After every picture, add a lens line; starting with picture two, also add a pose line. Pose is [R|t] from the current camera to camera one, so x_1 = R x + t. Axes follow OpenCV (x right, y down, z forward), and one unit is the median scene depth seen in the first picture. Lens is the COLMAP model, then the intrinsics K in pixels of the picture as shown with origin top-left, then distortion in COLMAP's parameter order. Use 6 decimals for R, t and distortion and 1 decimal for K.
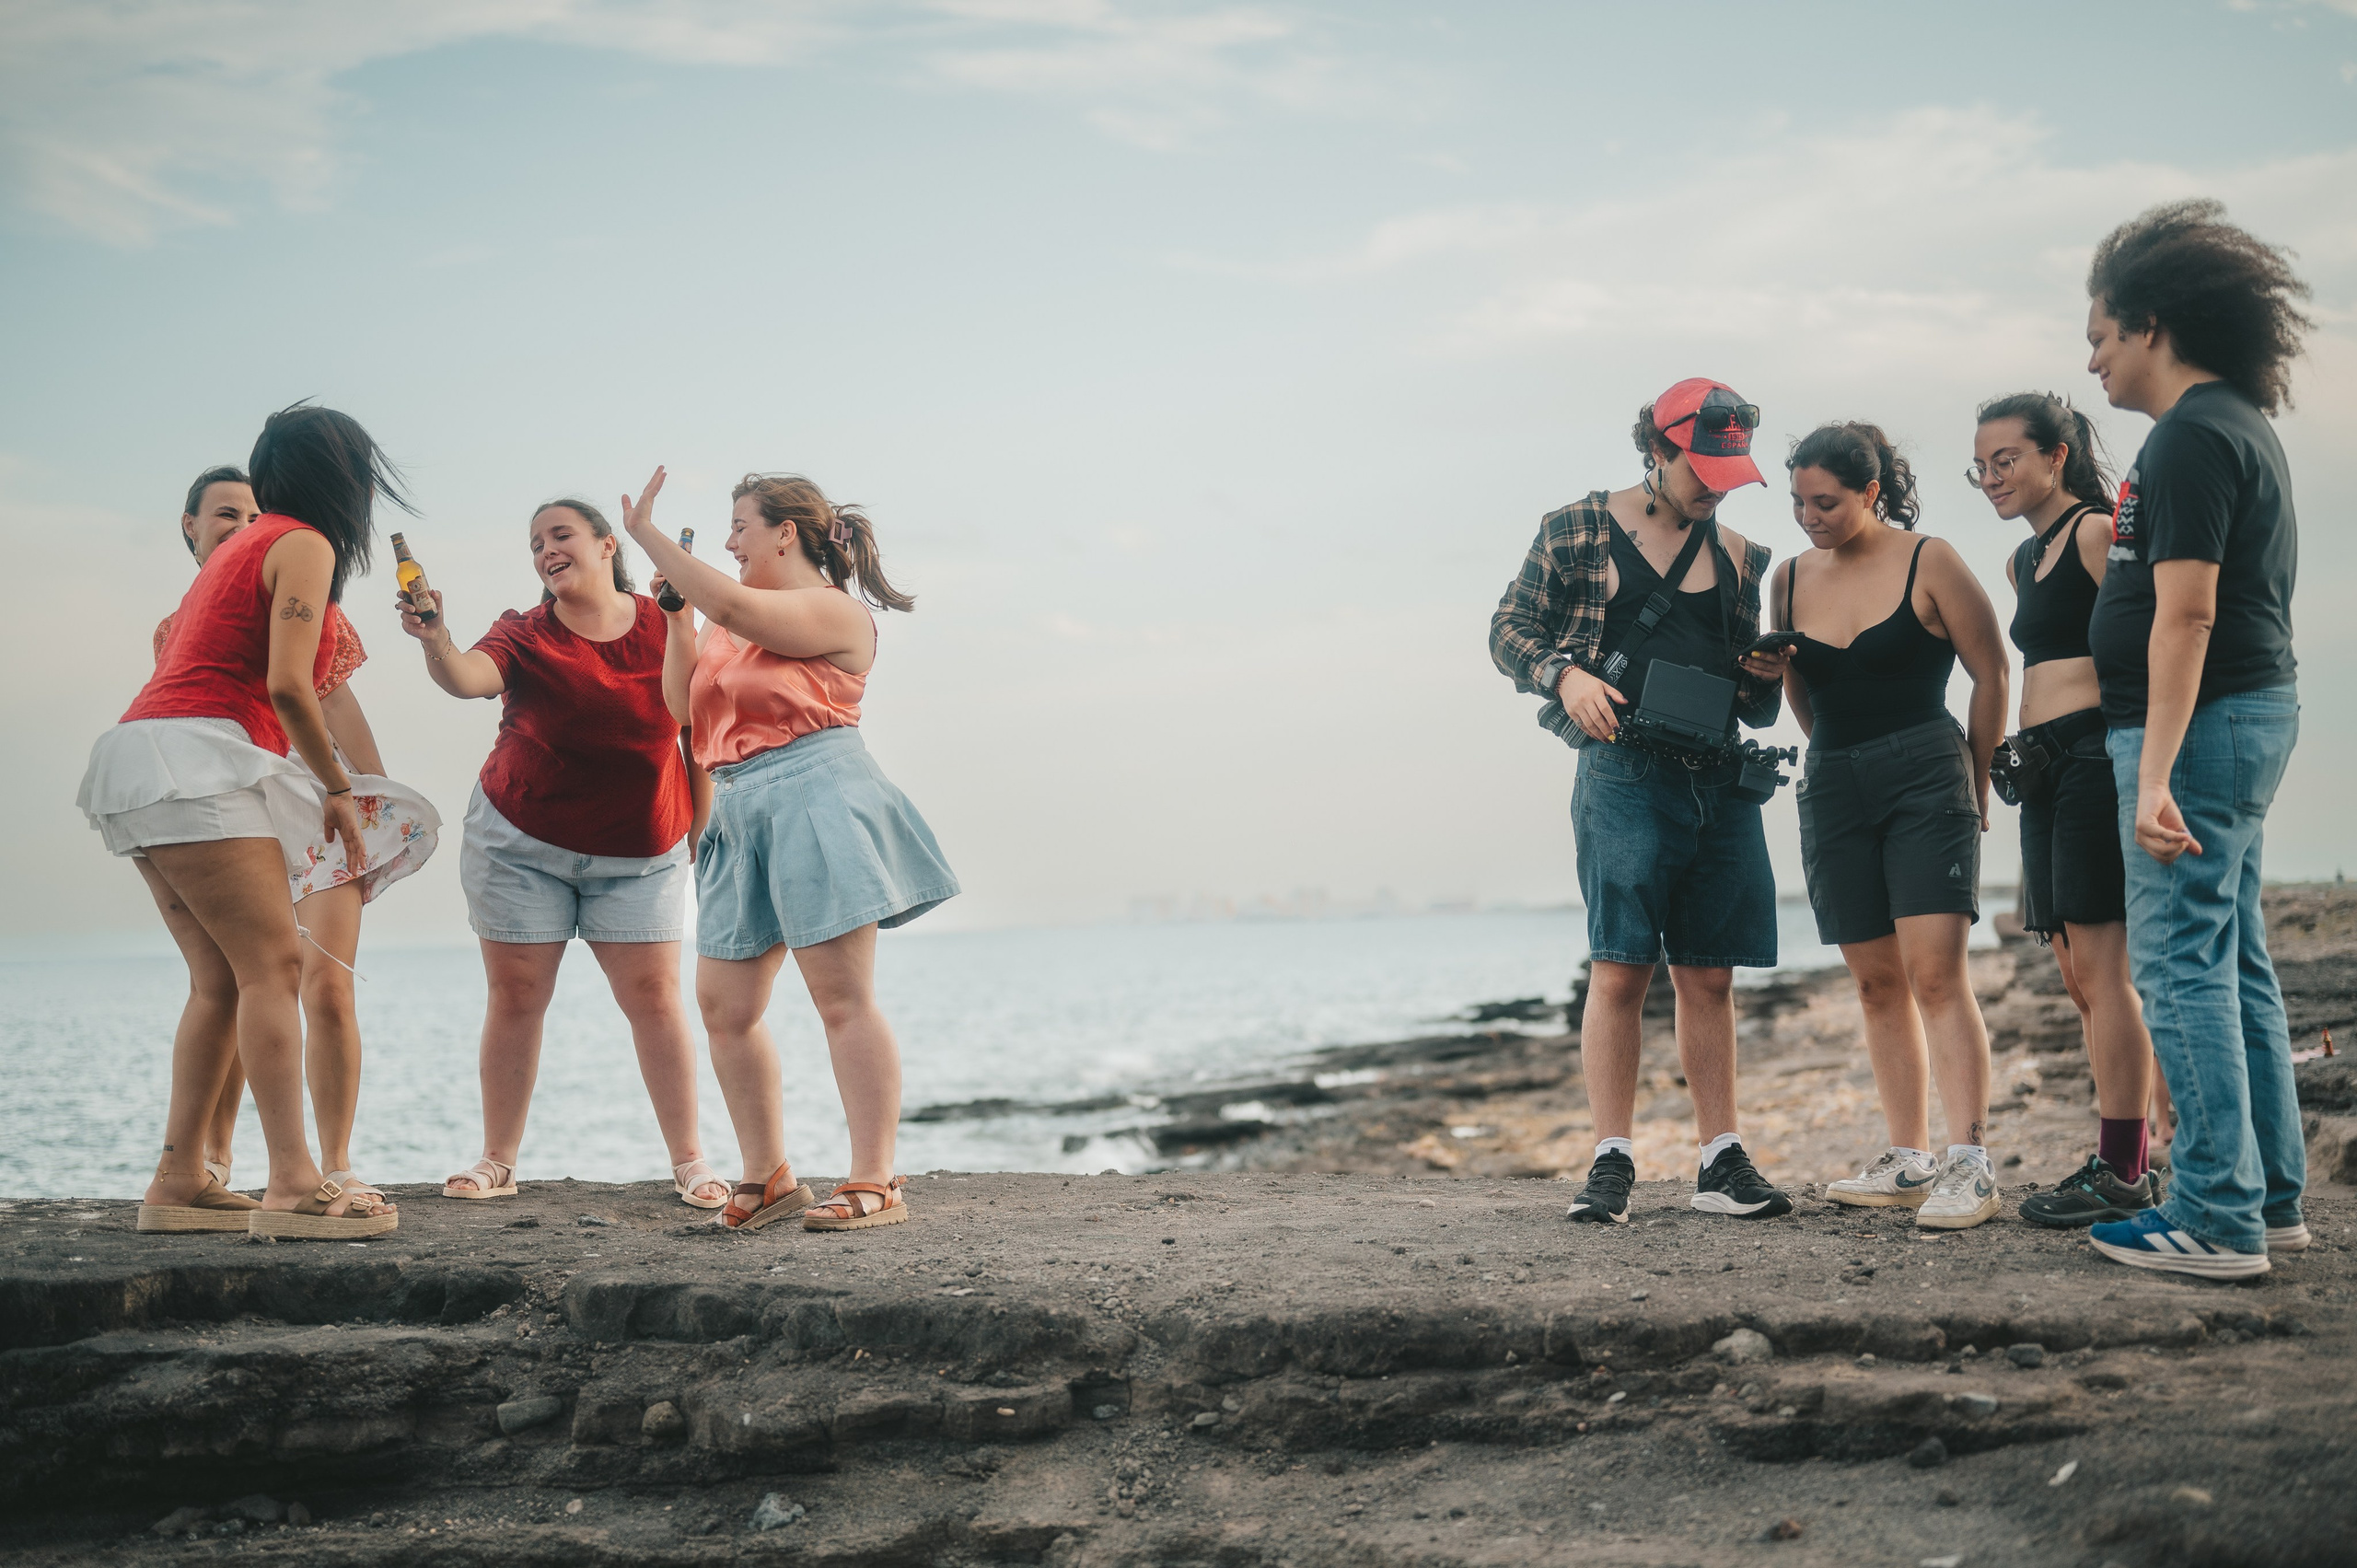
lens RADIAL K [[3443.2, 0, 1181.4], [0, 3443.2, 788.2], [0, 0, 1]] dist [0.000843, 0.000000]
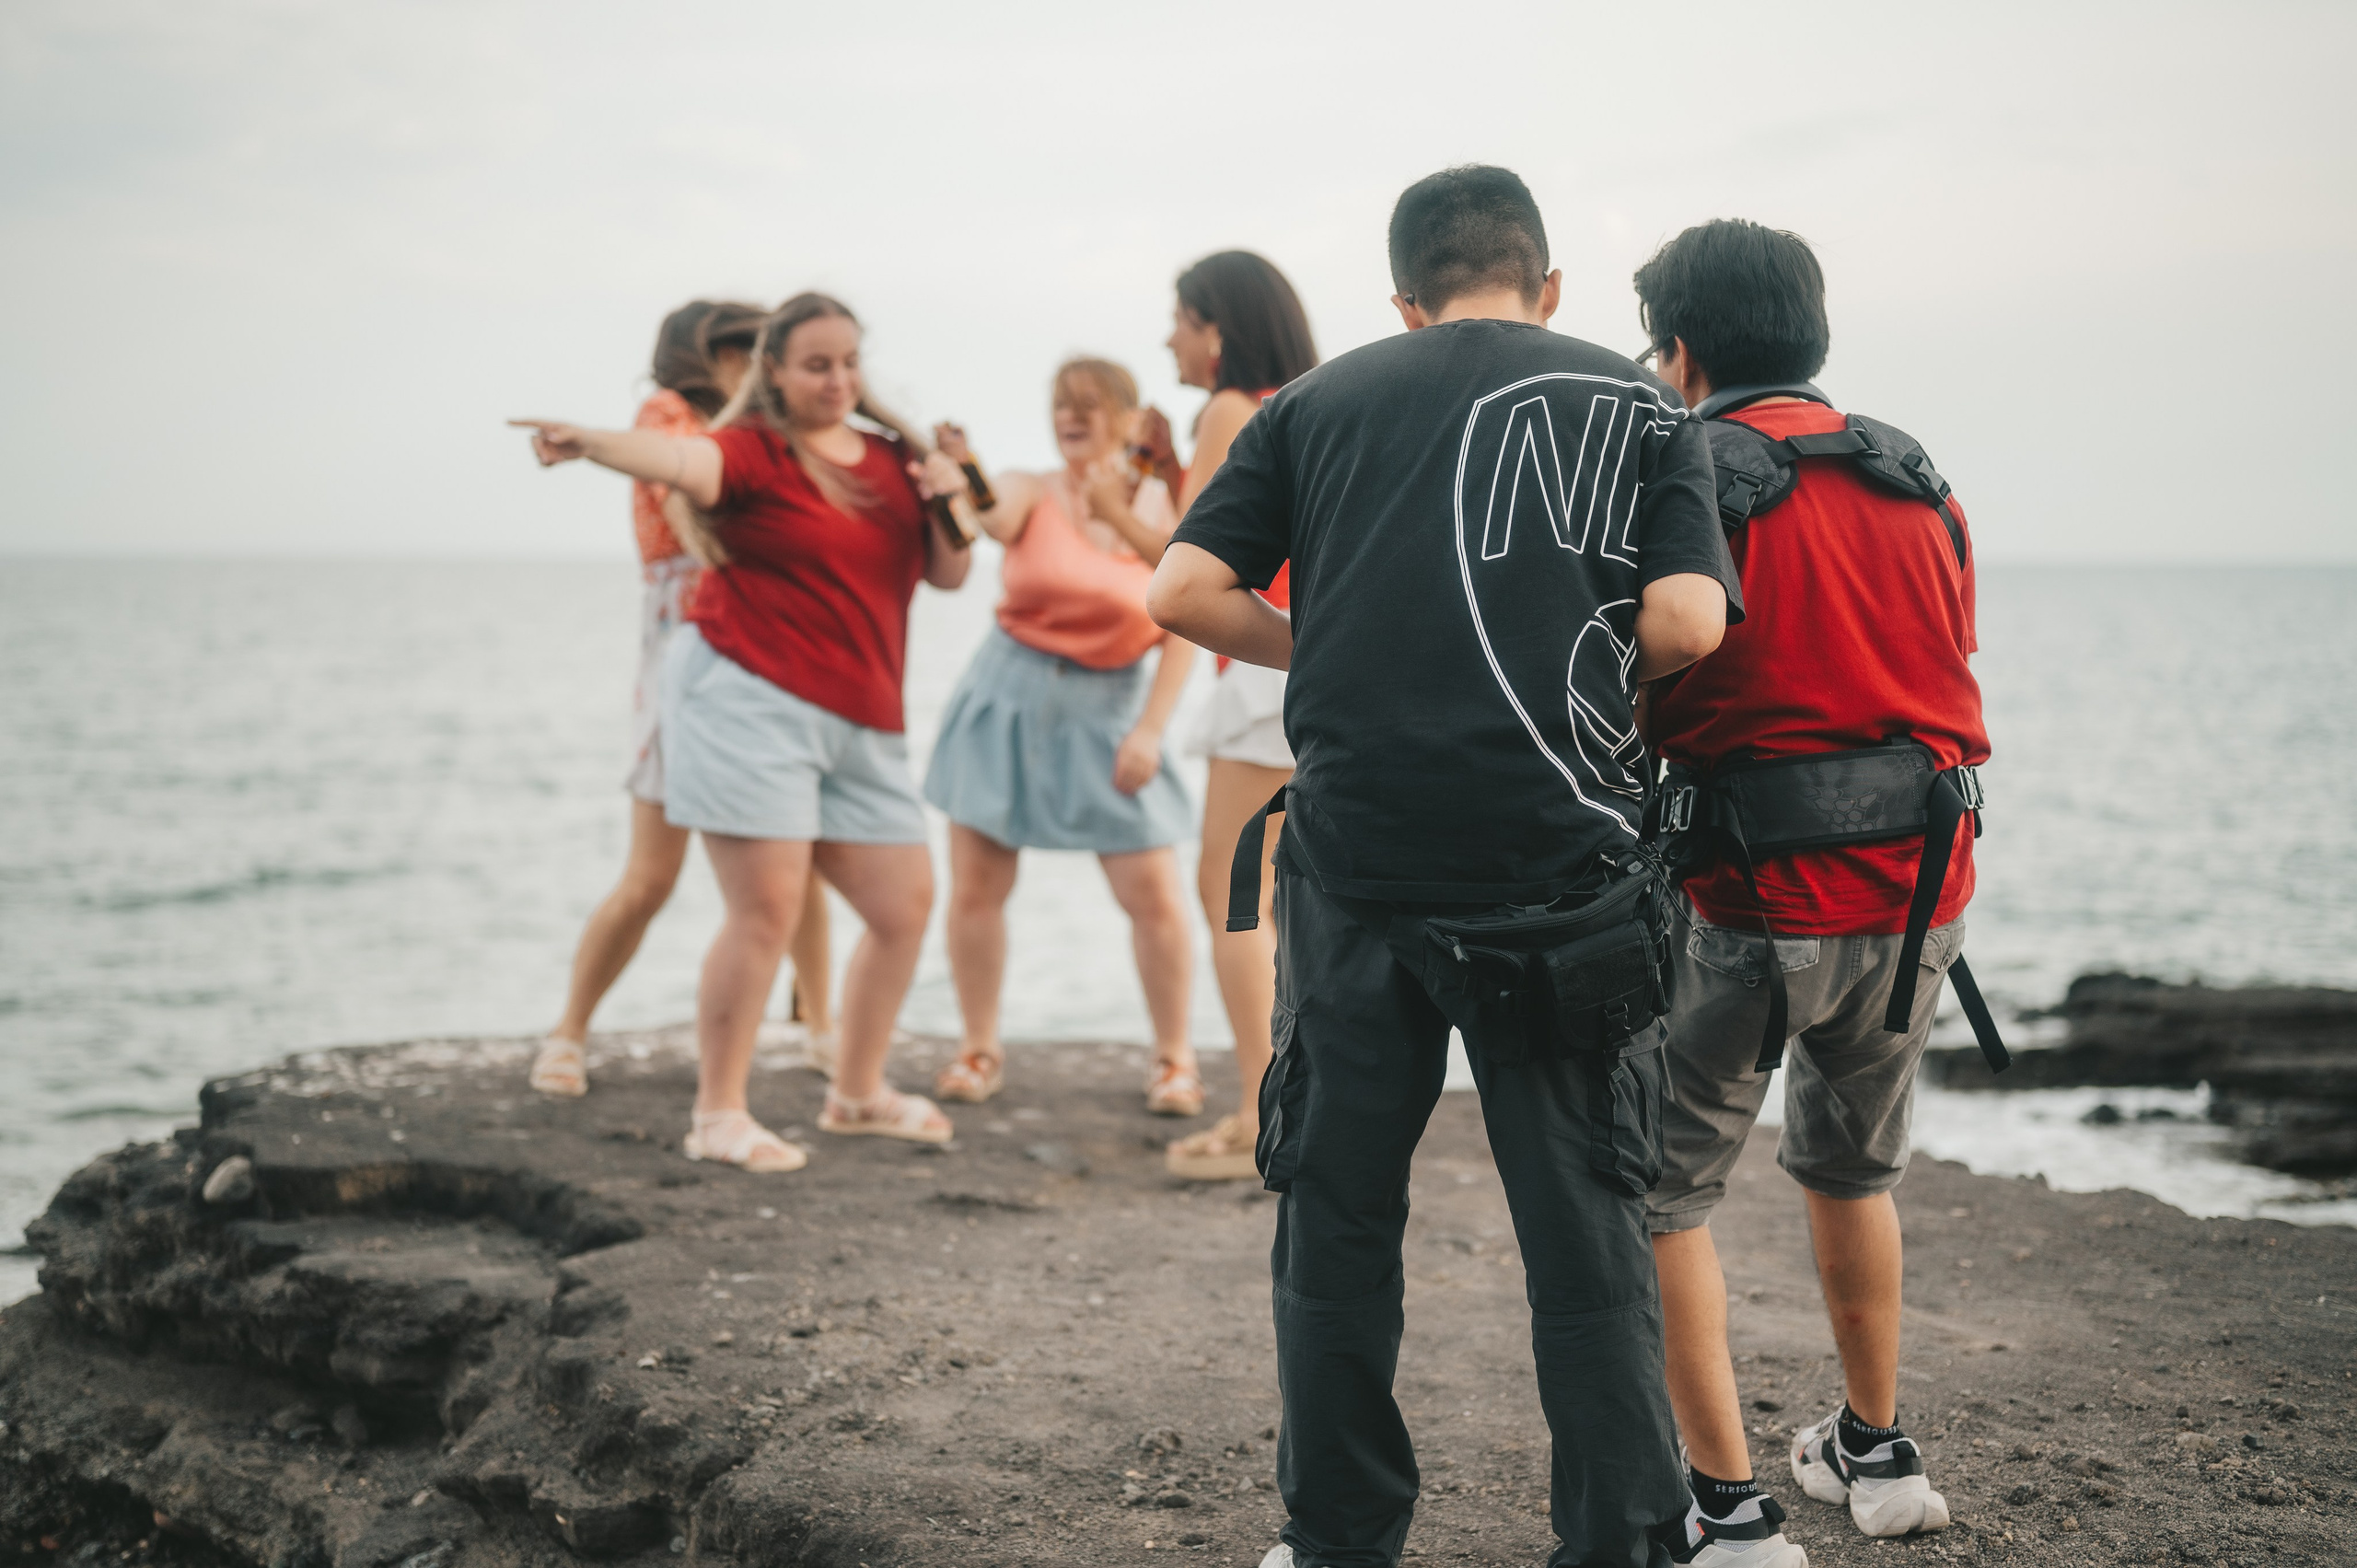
lens RADIAL K [[3443.2, 0, 1180.0], [0, 3443.2, 769.9], [0, 0, 1]] dist [0.000843, 0.000000]
pose [[0.659142, 0.080909, -0.747653, 0.660699], [0.004689, 0.993734, 0.111673, -0.095371], [0.752004, -0.077114, 0.654633, 0.564709]]
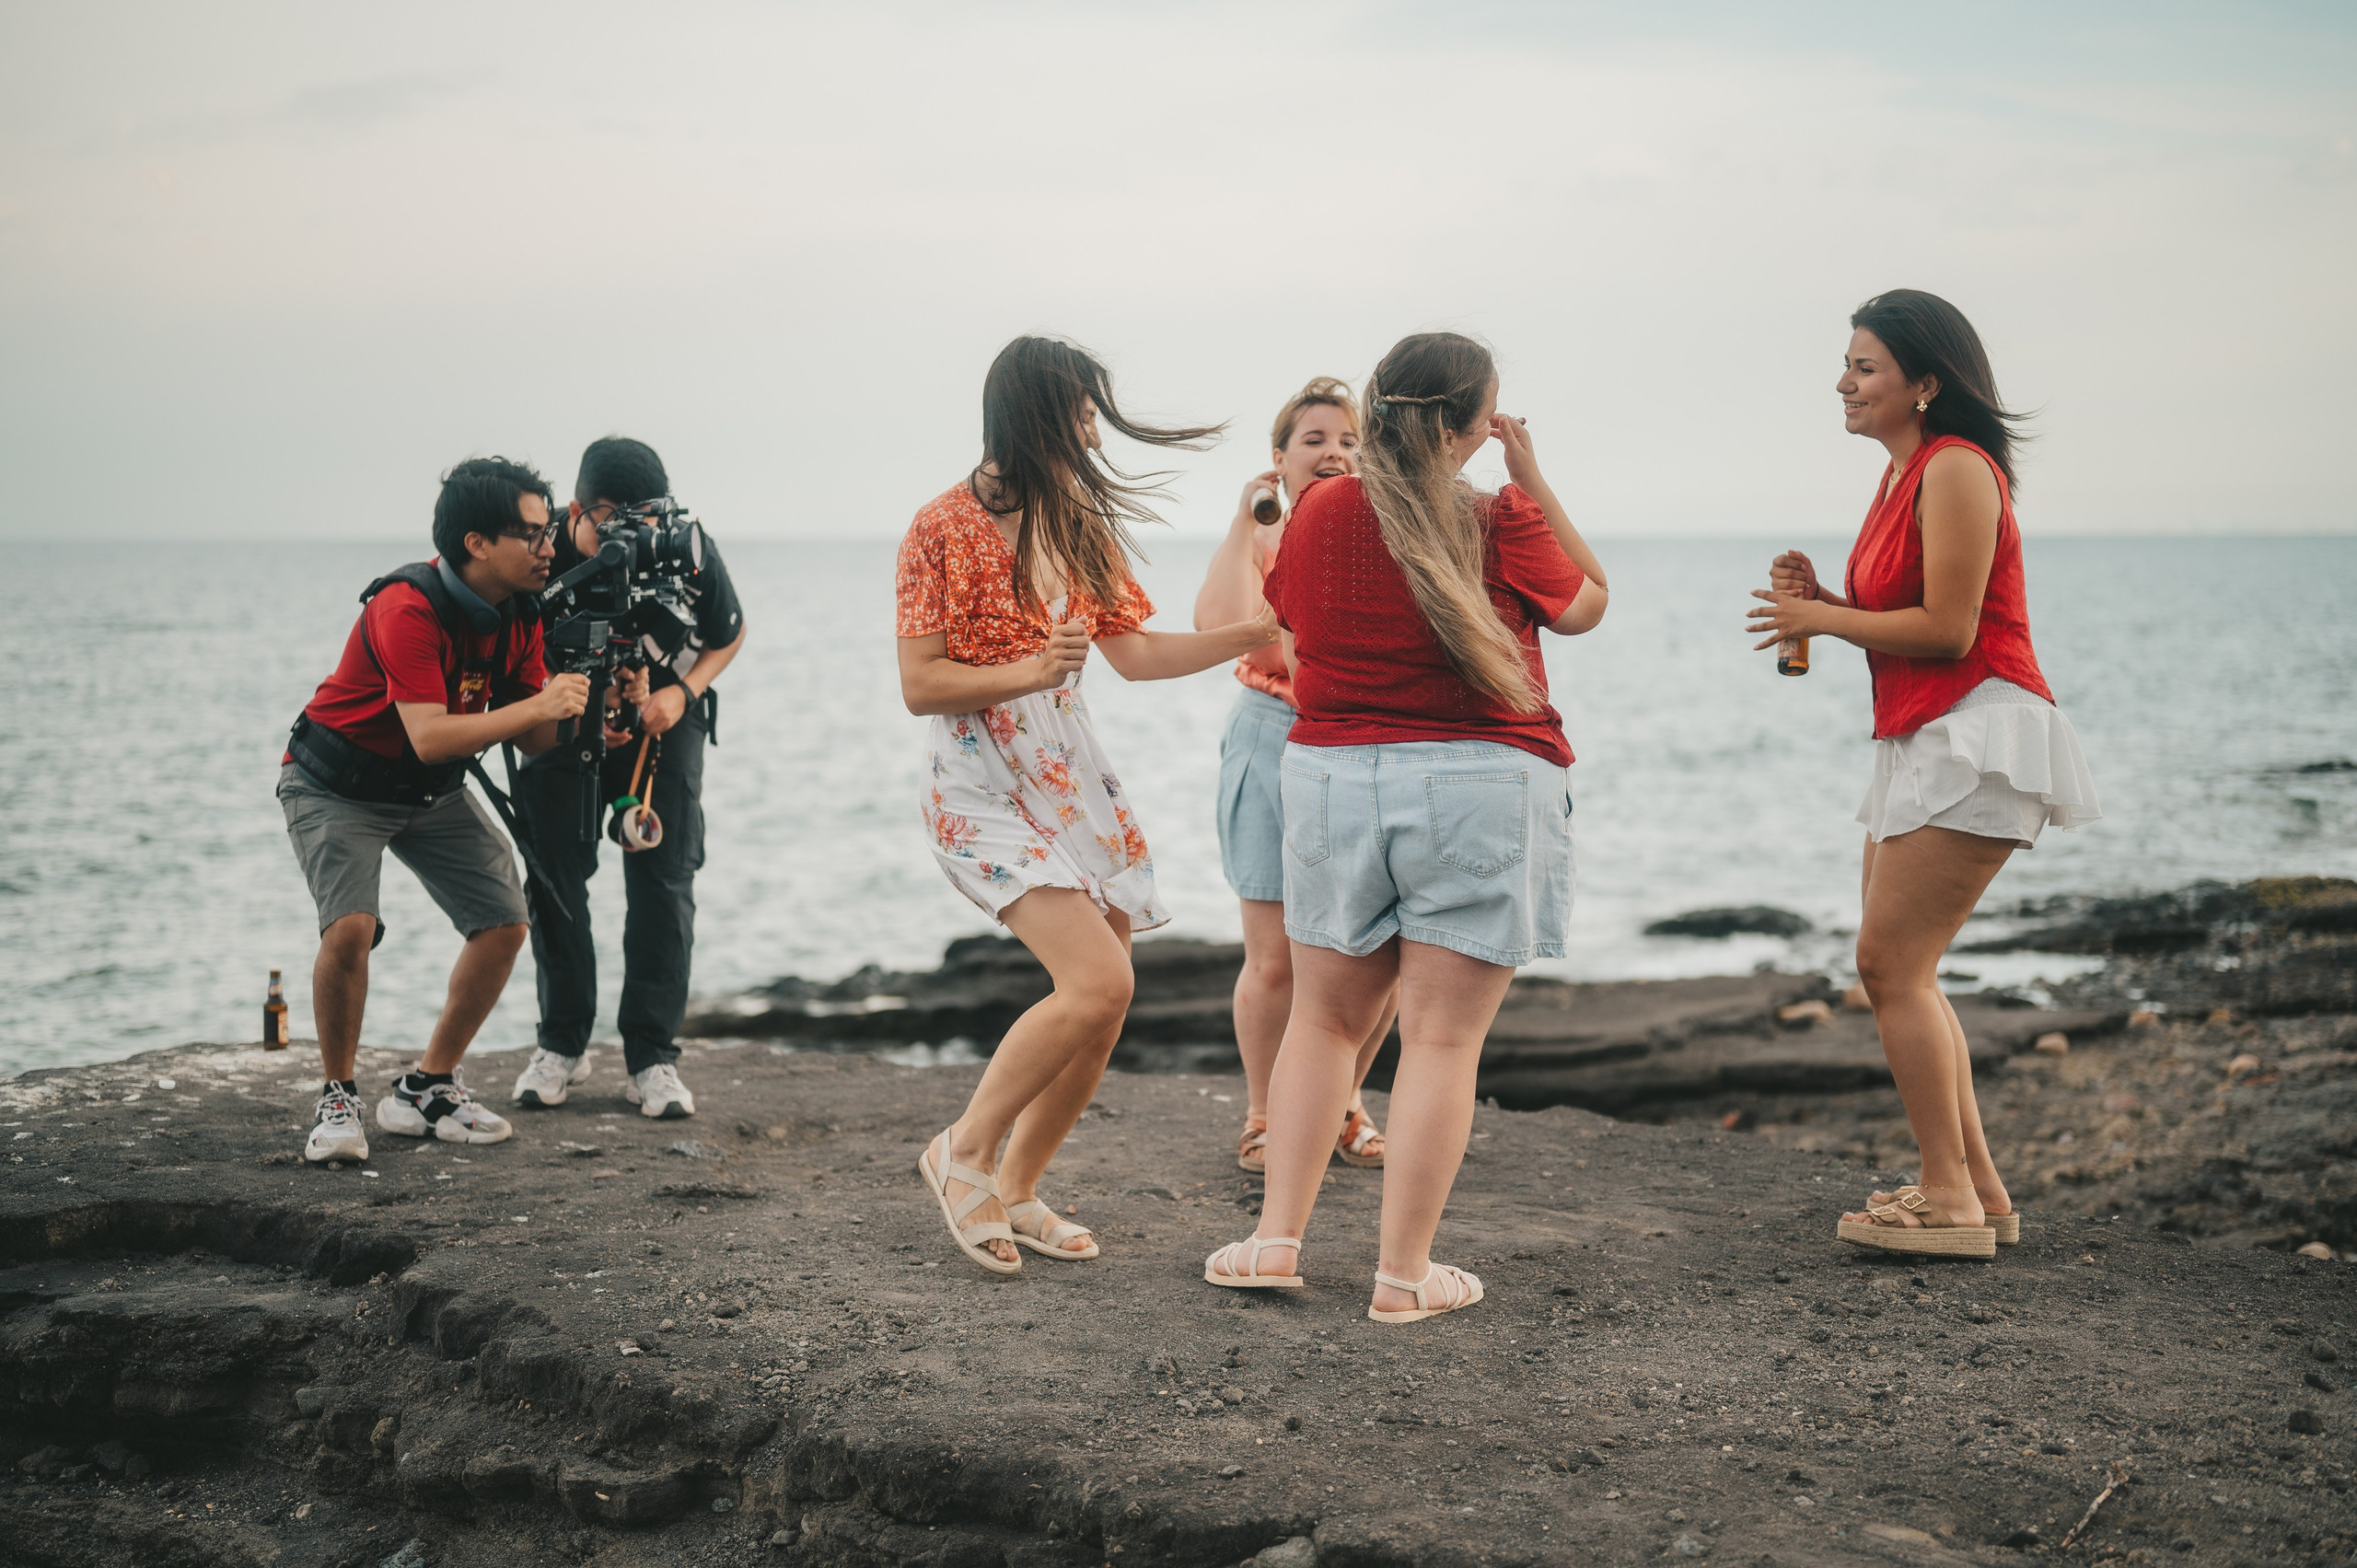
lens RADIAL K [[3443.2, 0, 1184.9], [0, 3443.2, 784.3], [0, 0, 1]] dist [0.000843, 0.000000]
pose [[0.900177, 0.059099, -0.431495, 0.476904], [-0.007170, 0.992627, 0.120996, -0.123457], [0.435464, -0.105824, 0.893964, 0.249760]]
